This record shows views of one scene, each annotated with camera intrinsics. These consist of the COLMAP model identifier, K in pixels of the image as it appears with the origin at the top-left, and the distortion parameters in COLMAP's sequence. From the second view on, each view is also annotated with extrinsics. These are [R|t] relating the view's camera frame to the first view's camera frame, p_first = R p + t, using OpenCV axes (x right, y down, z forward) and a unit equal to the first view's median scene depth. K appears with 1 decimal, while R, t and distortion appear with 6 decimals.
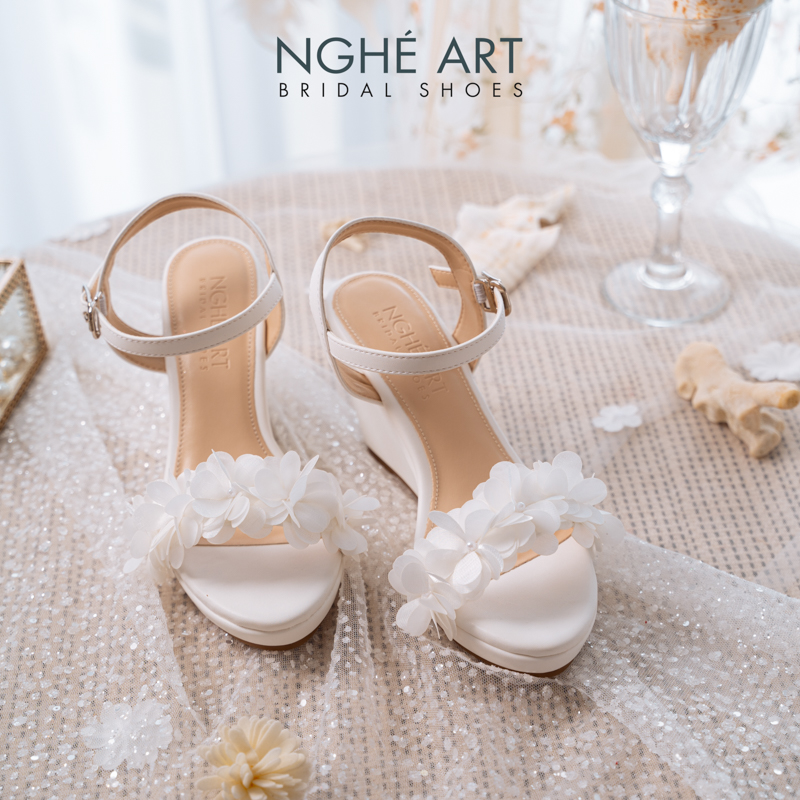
lens RADIAL K [[1718.9, 0, 393.9], [0, 1718.9, 401.7], [0, 0, 1]] dist [0.157225, 0.000000]
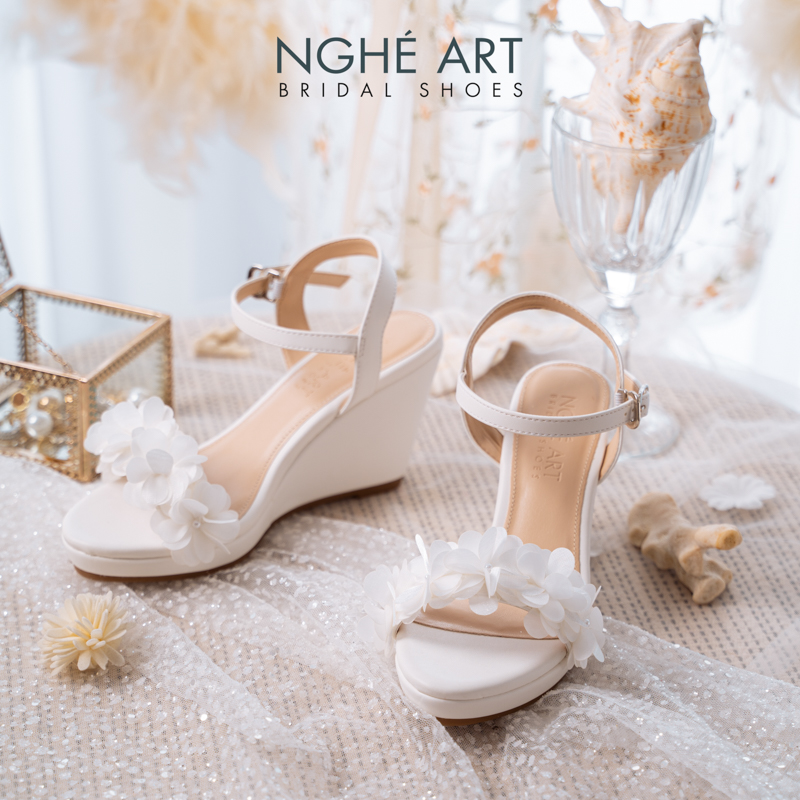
lens RADIAL K [[2457.1, 0, 396.9], [0, 2457.1, 402.1], [0, 0, 1]] dist [0.393883, 0.000000]
pose [[0.994232, -0.009518, 0.106827, -0.121930], [0.023414, 0.991291, -0.129588, 0.107840], [-0.104663, 0.131342, 0.985797, -0.381727]]
